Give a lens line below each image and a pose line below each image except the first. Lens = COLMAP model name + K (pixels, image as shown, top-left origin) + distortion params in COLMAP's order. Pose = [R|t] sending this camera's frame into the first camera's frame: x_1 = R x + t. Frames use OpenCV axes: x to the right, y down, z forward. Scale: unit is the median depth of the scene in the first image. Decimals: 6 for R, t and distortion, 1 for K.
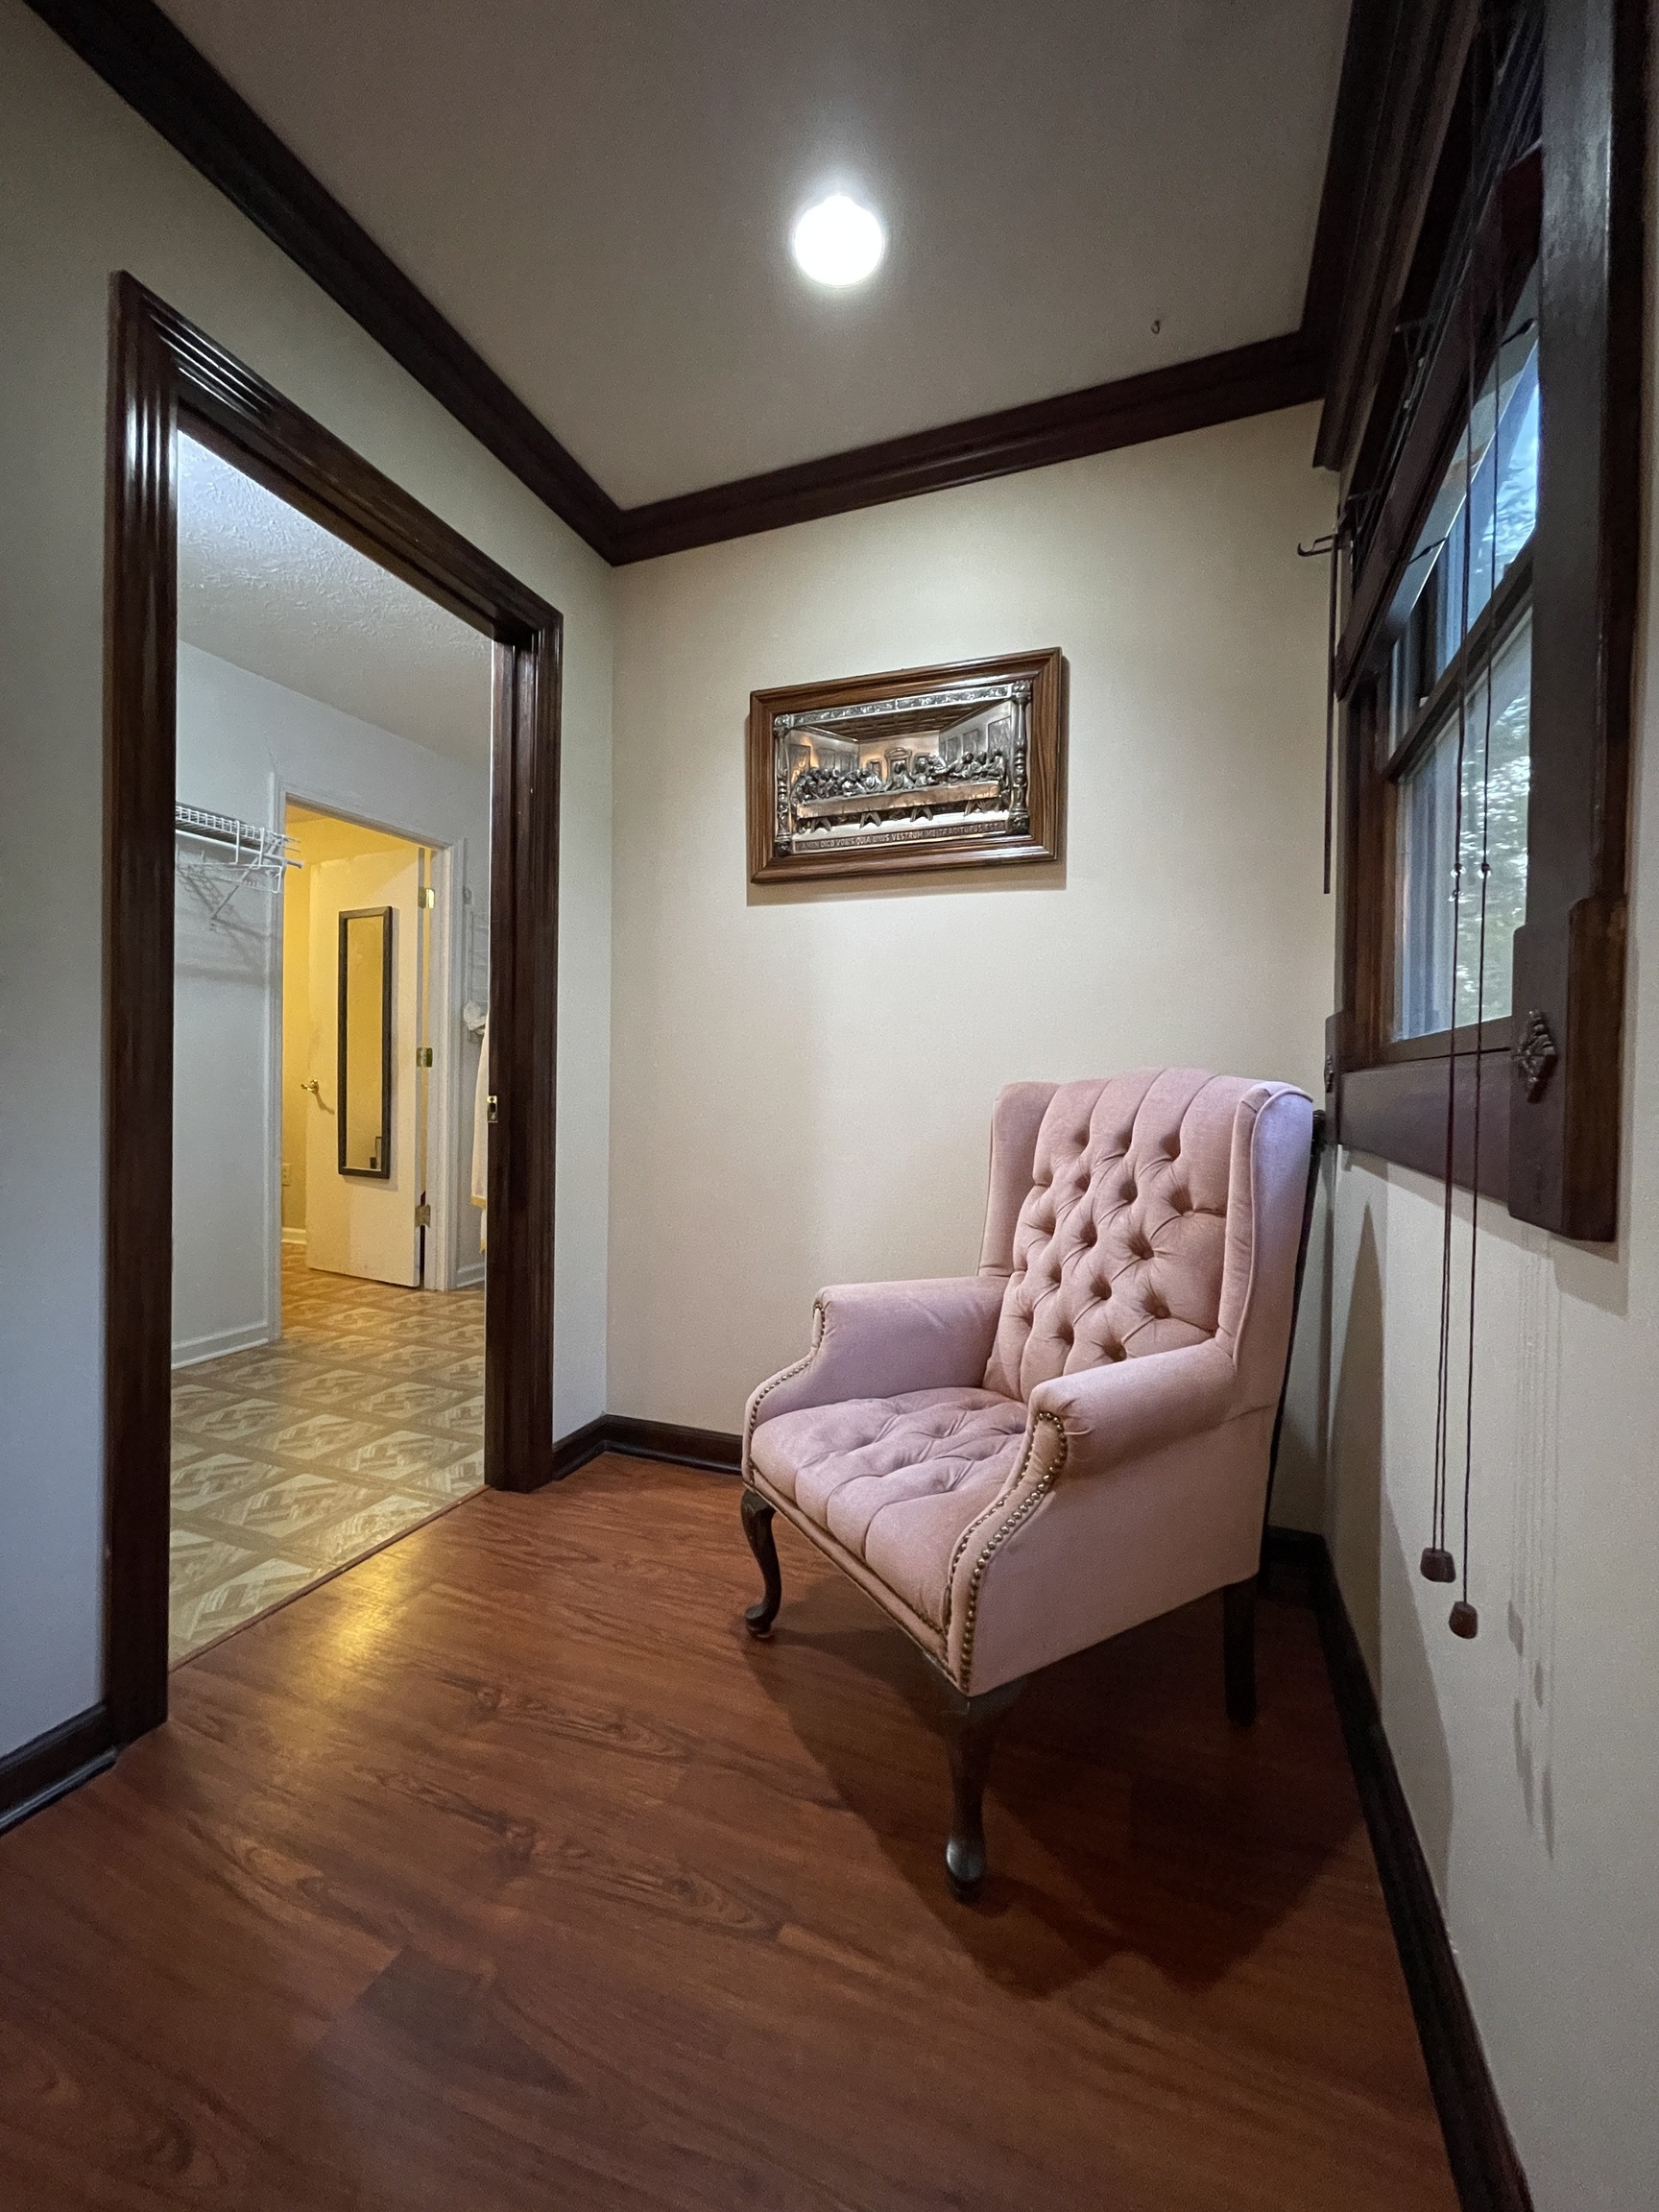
lens RADIAL K [[892.4, 0, 812.2], [0, 892.4, 1101.6], [0, 0, 1]] dist [0.000010, -0.000383]
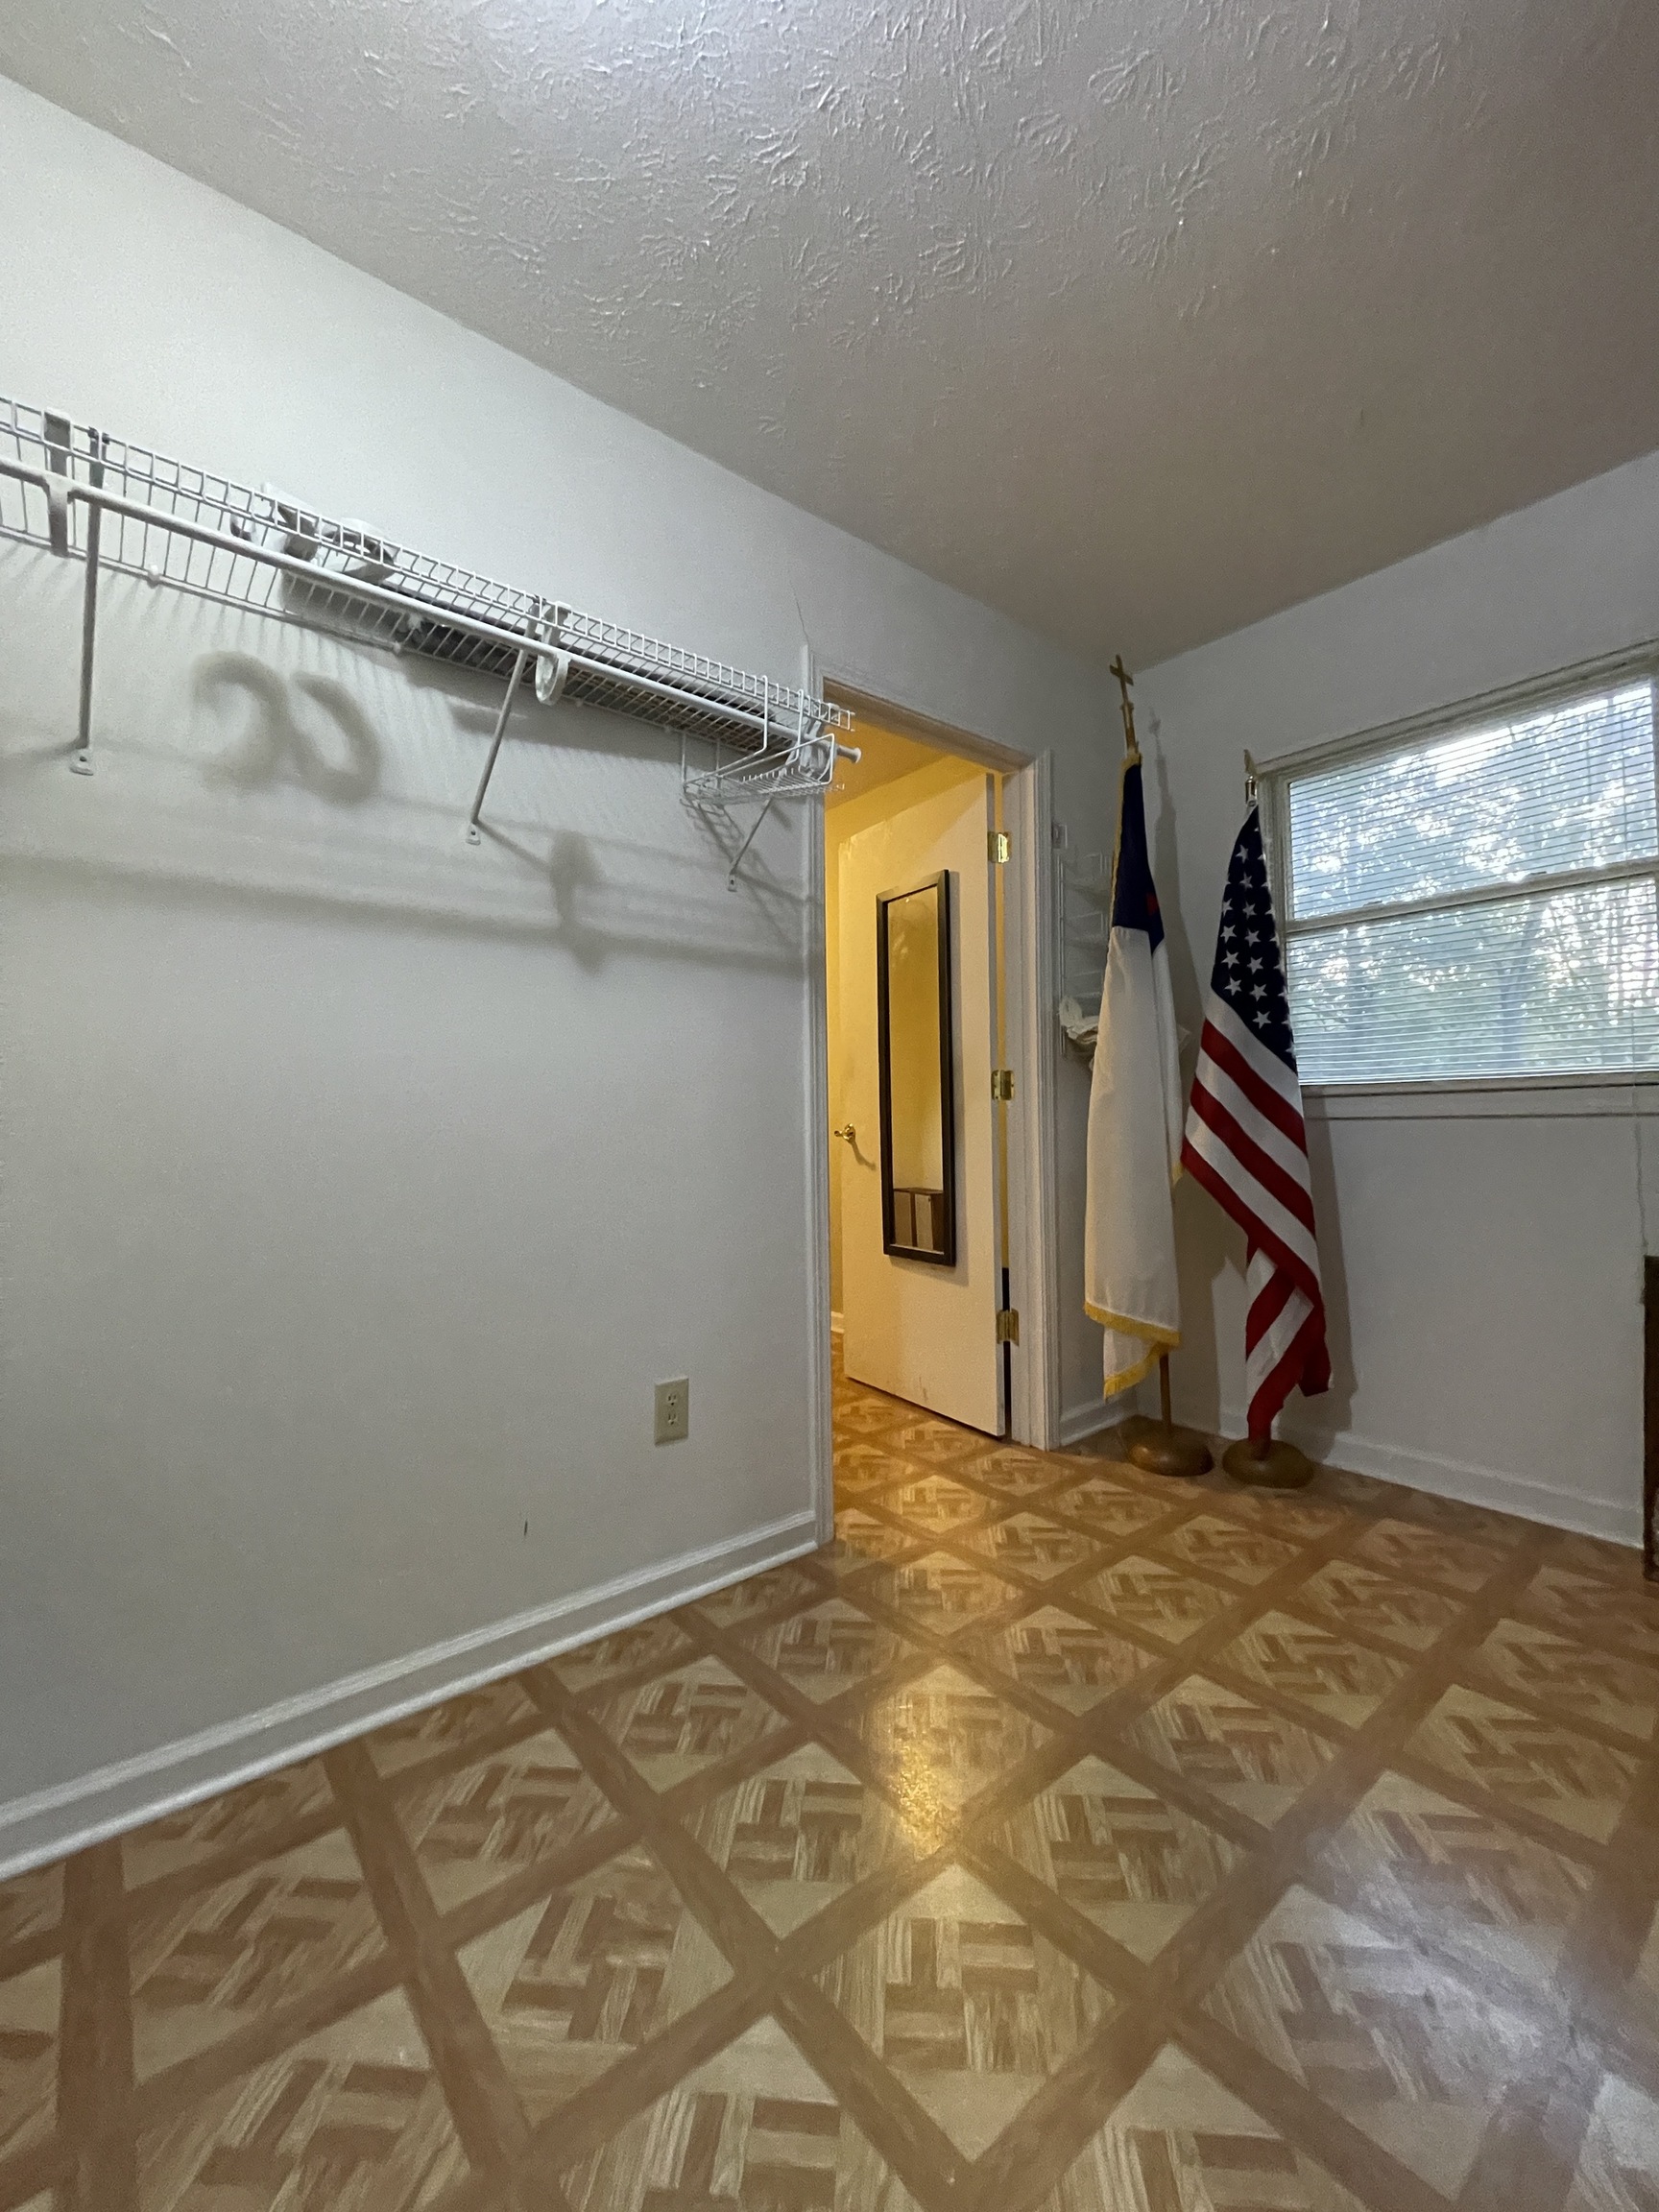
lens RADIAL K [[892.4, 0, 833.0], [0, 892.4, 1099.7], [0, 0, 1]] dist [0.000010, -0.000383]
pose [[0.884718, -0.042786, -0.464158, -0.240529], [0.022512, 0.998538, -0.049135, -0.009211], [0.465582, 0.033022, 0.884388, 0.358252]]
